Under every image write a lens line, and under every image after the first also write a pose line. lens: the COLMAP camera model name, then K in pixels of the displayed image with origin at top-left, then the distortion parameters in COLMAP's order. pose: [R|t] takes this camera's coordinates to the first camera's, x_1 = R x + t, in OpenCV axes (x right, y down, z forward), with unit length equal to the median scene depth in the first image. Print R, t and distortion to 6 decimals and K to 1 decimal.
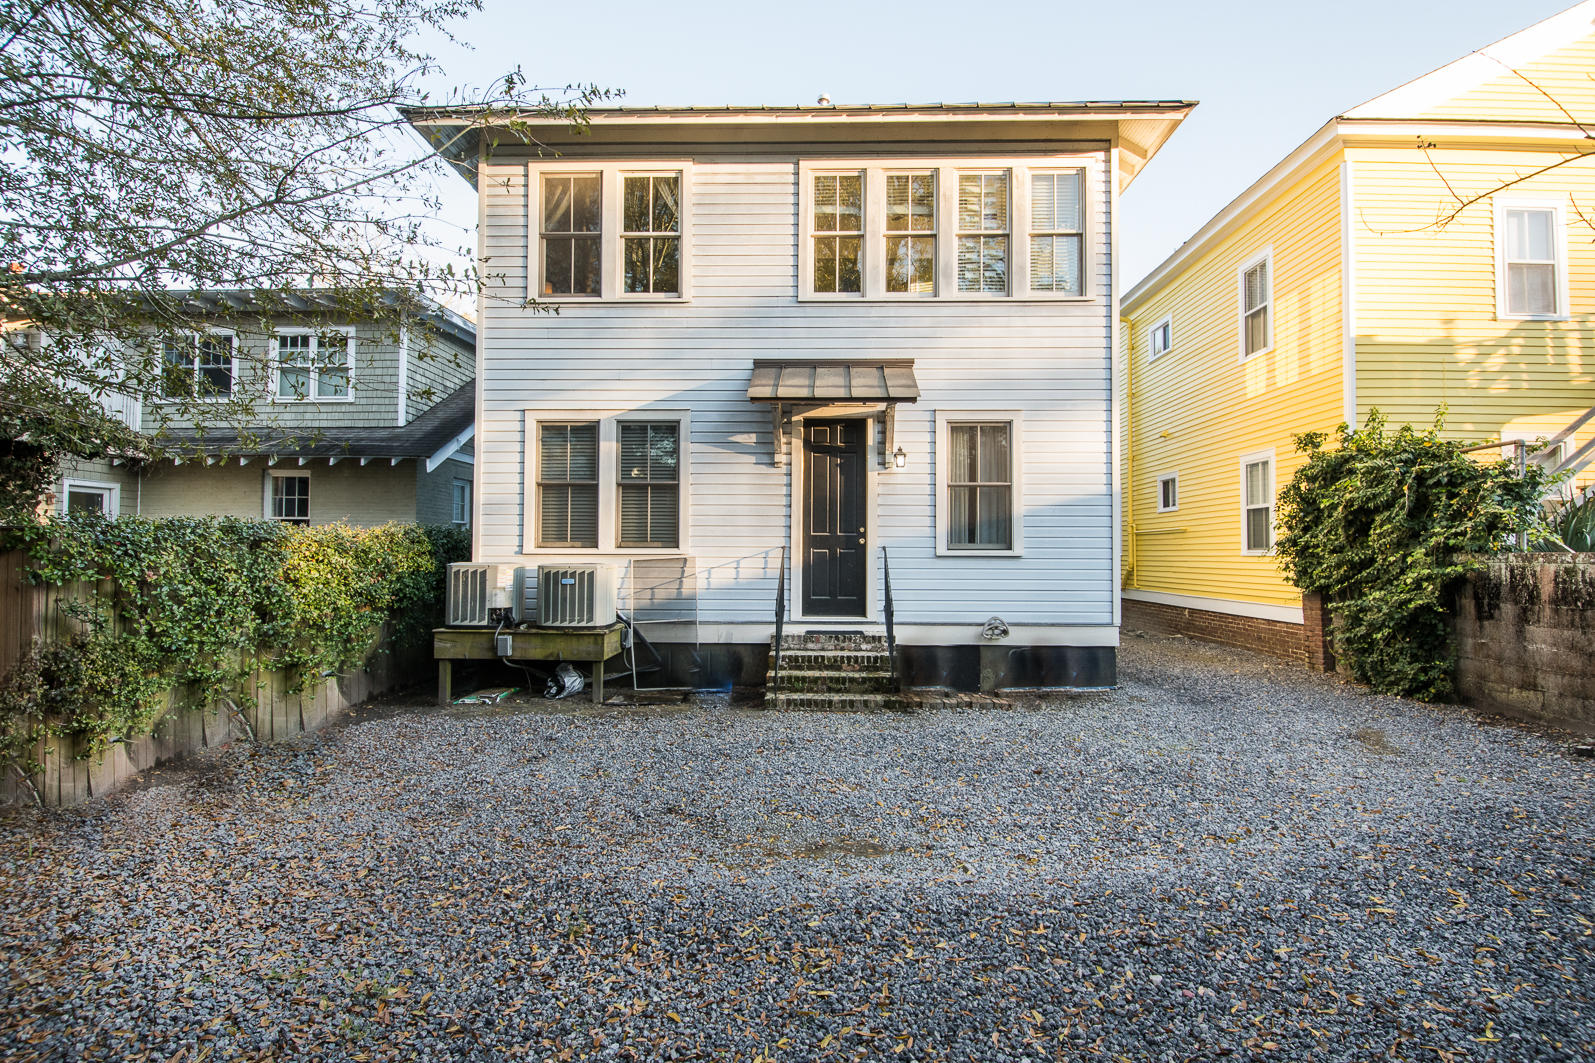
lens RADIAL K [[786.9, 0, 801.8], [0, 786.9, 532.3], [0, 0, 1]] dist [0.010063, -0.015023]
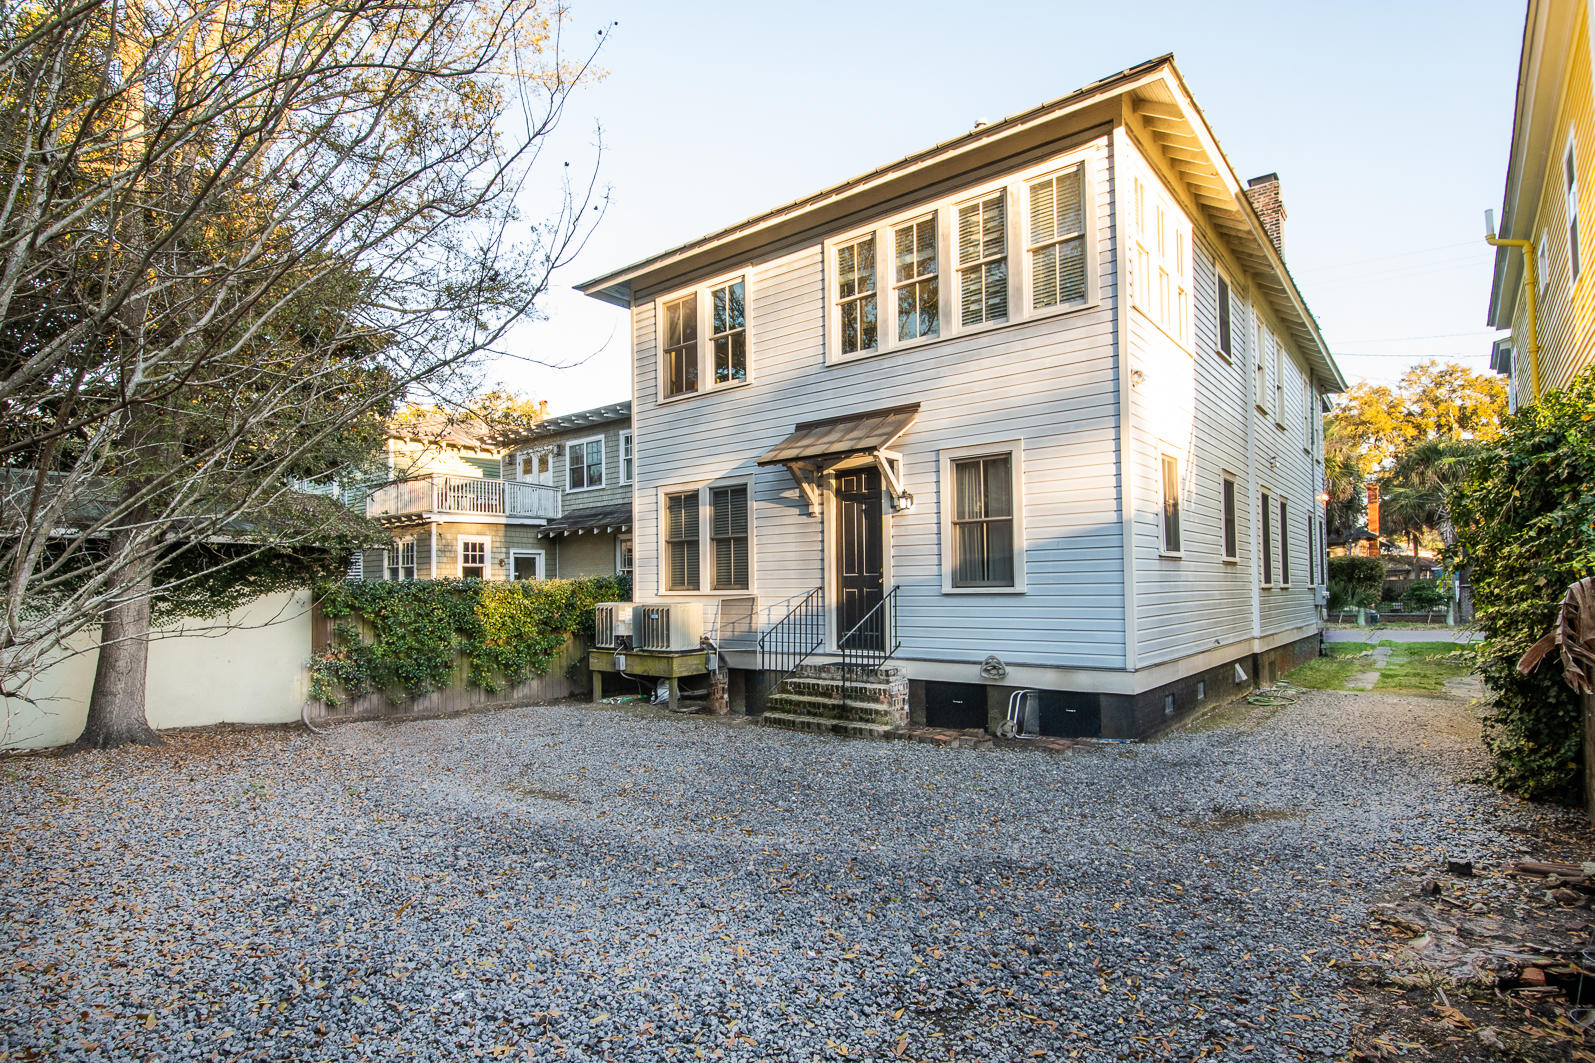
lens RADIAL K [[839.6, 0, 732.3], [0, 839.6, 569.8], [0, 0, 1]] dist [0.000901, -0.000065]
pose [[0.768123, -0.029630, -0.639616, 0.646003], [0.032731, 0.999440, -0.006992, -0.002244], [0.639465, -0.015565, 0.768663, -0.001452]]
